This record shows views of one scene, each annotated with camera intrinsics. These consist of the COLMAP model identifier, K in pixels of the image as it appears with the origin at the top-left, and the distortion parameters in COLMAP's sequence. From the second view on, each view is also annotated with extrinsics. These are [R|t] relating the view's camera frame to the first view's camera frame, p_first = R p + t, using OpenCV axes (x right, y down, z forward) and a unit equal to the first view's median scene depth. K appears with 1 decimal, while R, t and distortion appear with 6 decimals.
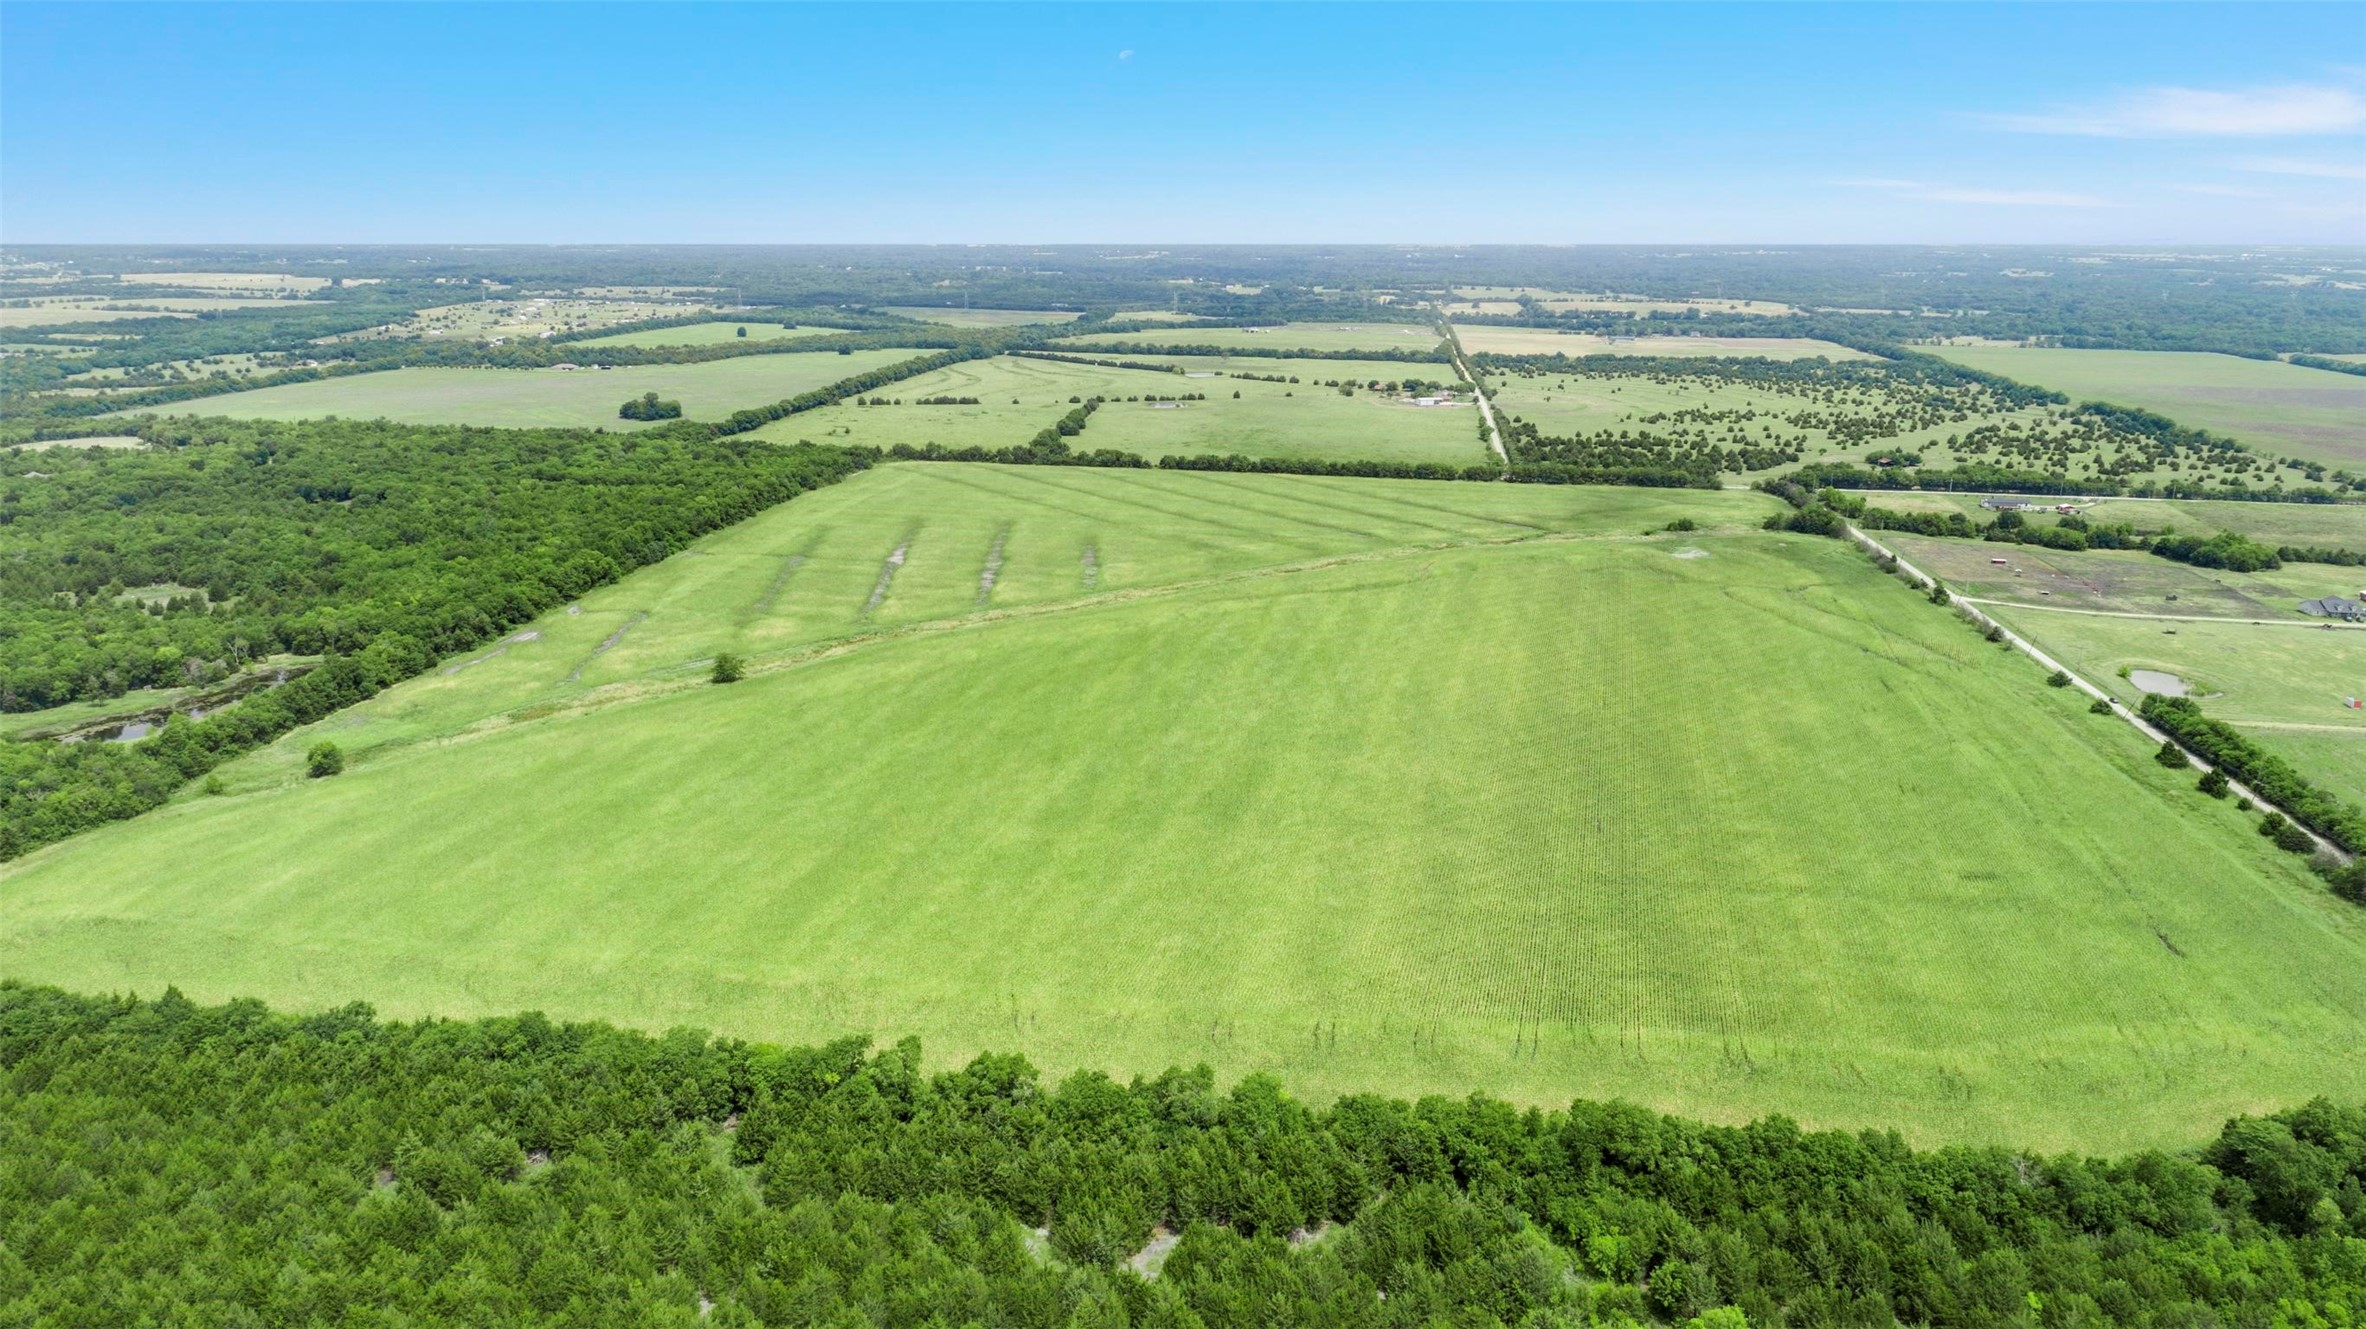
lens RADIAL K [[1644.6, 0, 1183.0], [0, 1644.6, 664.5], [0, 0, 1]] dist [-0.008318, 0.004552]
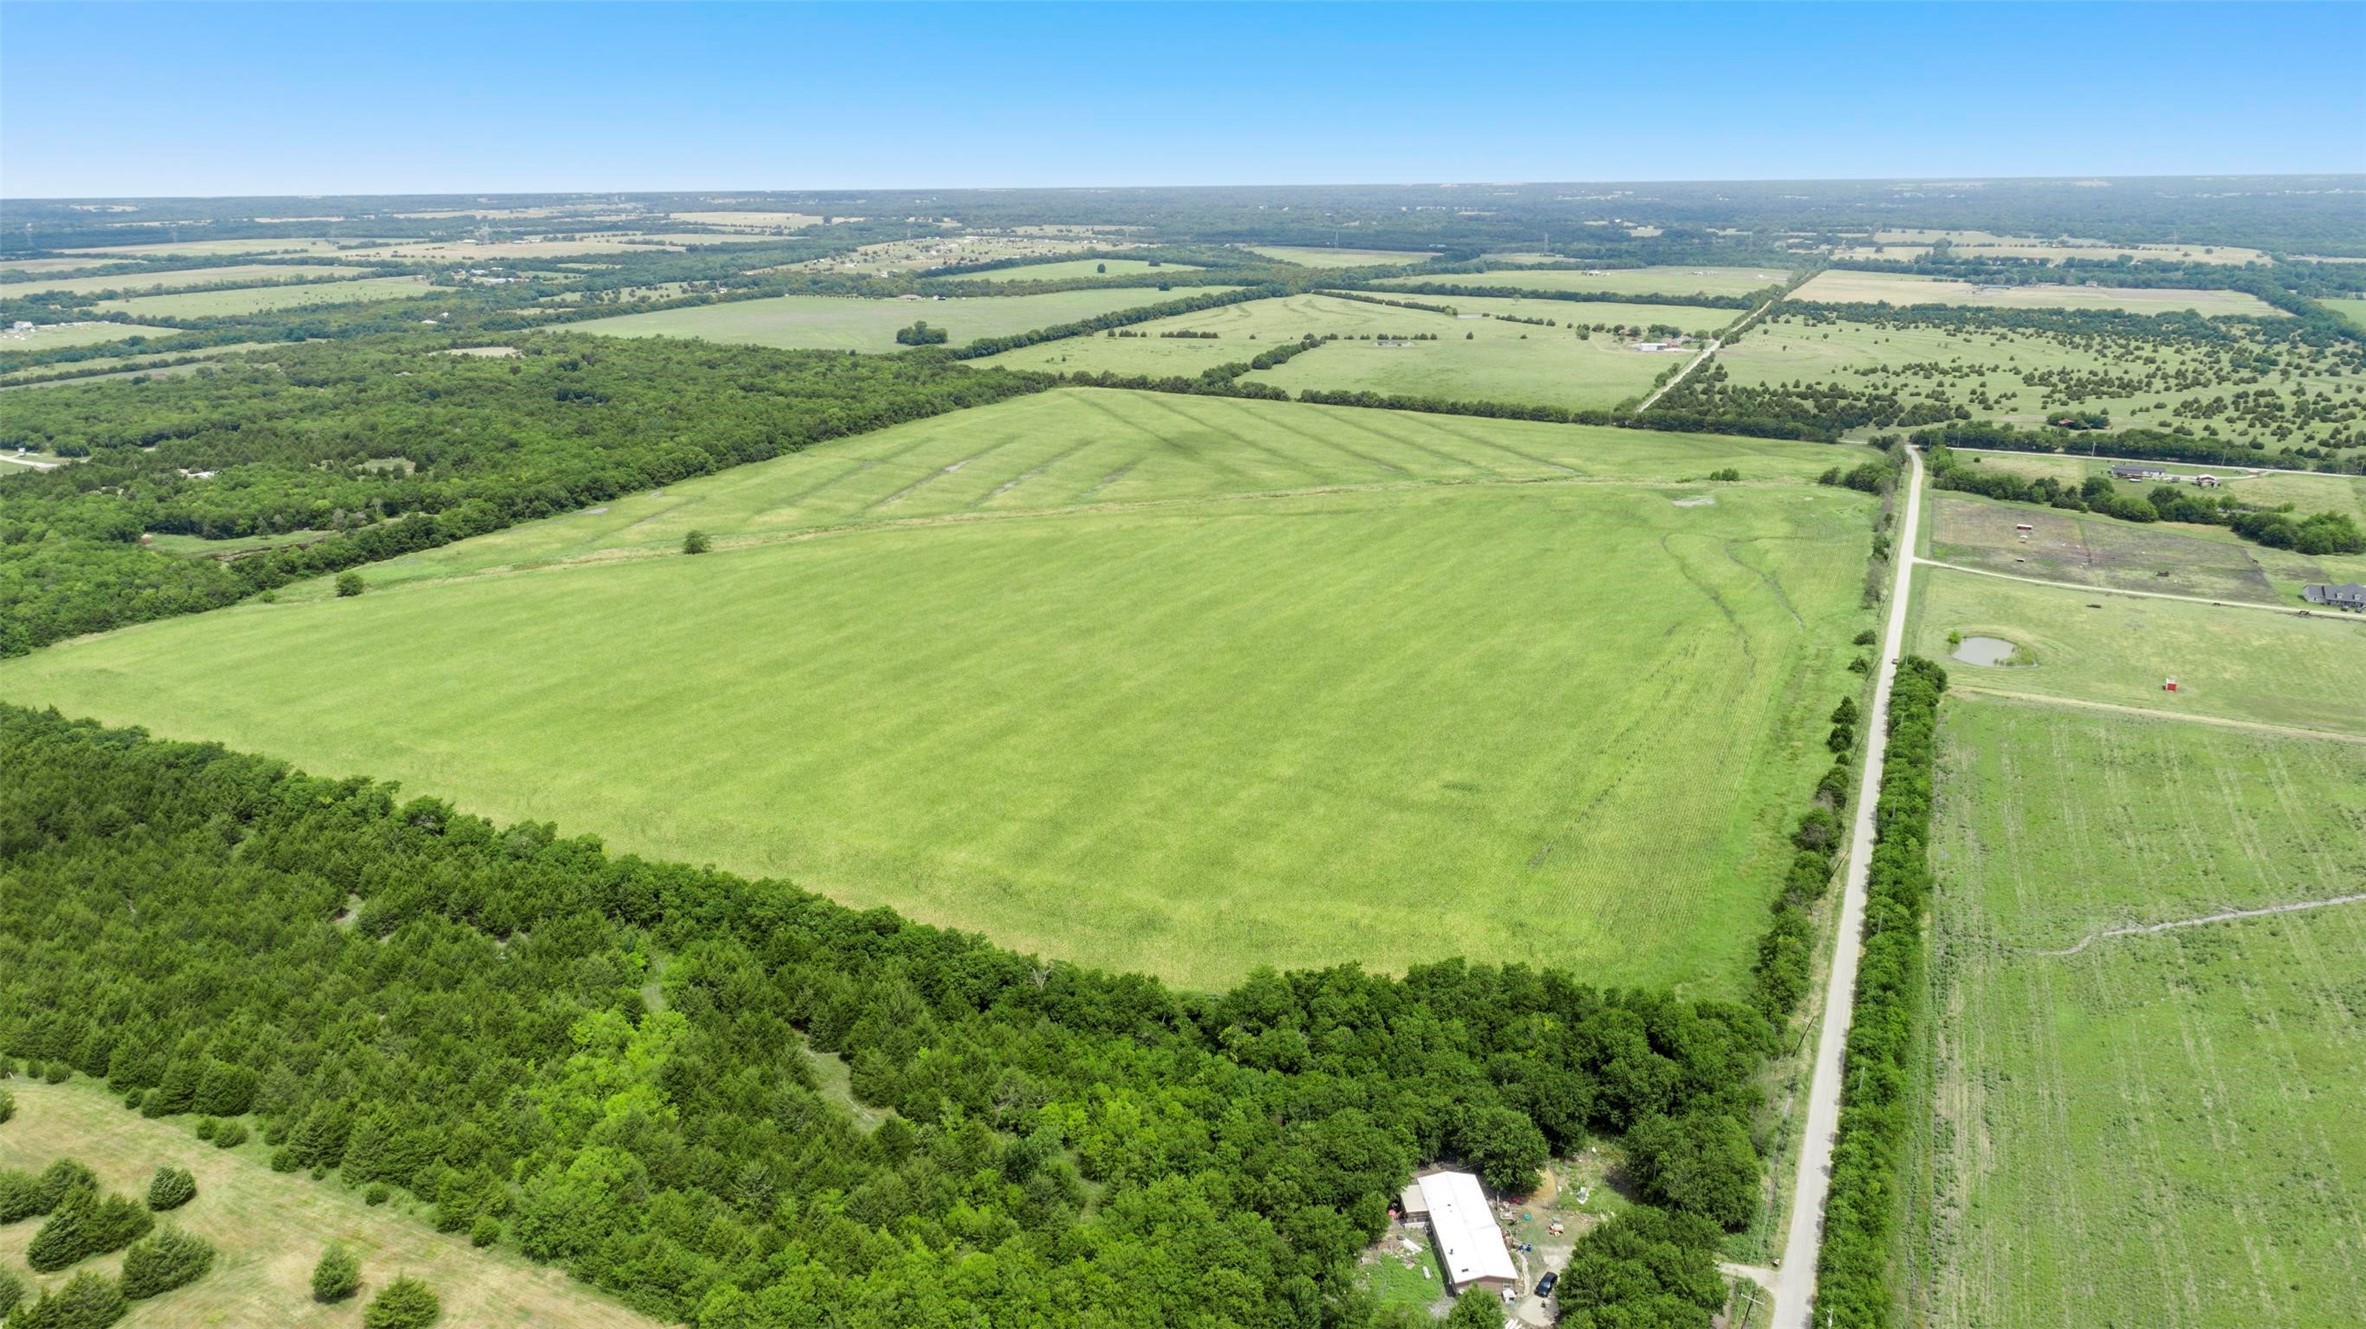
lens RADIAL K [[1620.1, 0, 1122.1], [0, 1620.1, 664.2], [0, 0, 1]] dist [-0.007763, -0.003181]
pose [[0.948844, 0.085449, -0.303962, 0.203709], [-0.073844, 0.996041, 0.049492, 0.004764], [0.306988, -0.024515, 0.951398, -0.022708]]
